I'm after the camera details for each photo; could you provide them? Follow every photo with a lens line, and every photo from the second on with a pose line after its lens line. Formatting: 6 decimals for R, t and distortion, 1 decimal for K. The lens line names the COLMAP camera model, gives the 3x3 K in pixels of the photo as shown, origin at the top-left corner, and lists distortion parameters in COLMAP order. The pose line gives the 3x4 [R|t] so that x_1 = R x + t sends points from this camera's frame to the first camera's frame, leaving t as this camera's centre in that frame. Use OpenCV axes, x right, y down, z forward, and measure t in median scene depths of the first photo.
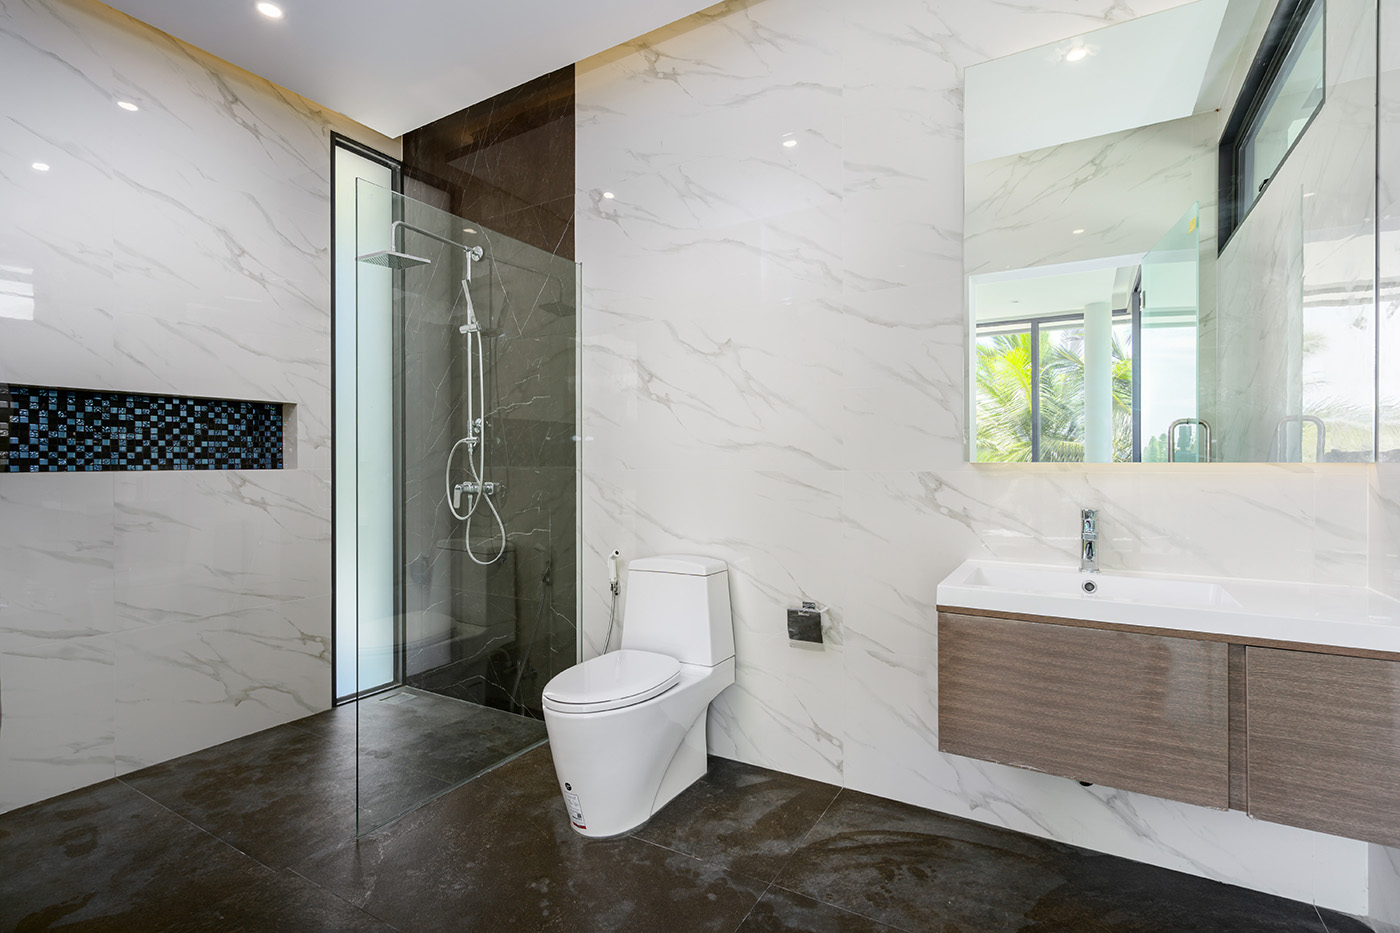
lens RADIAL K [[647.7, 0, 700.0], [0, 647.7, 466.5], [0, 0, 1]] dist [-0.004261, -0.000127]
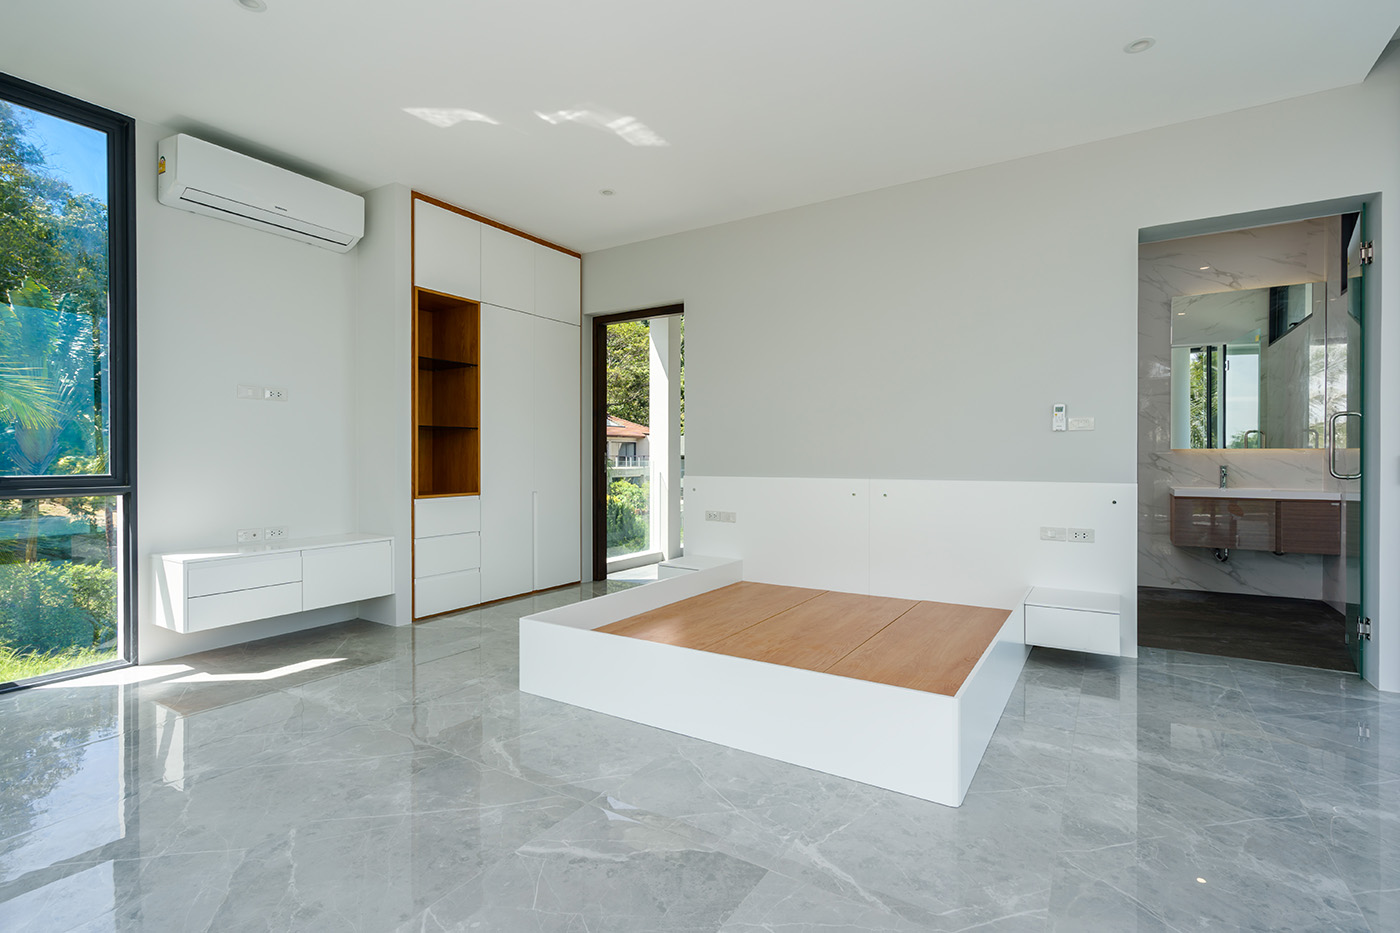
lens RADIAL K [[665.7, 0, 697.6], [0, 665.7, 462.1], [0, 0, 1]] dist [0.000410, 0.000489]
pose [[0.999704, -0.000872, -0.024305, -1.378393], [0.001022, 0.999980, 0.006181, 0.026356], [0.024299, -0.006204, 0.999685, -1.662116]]
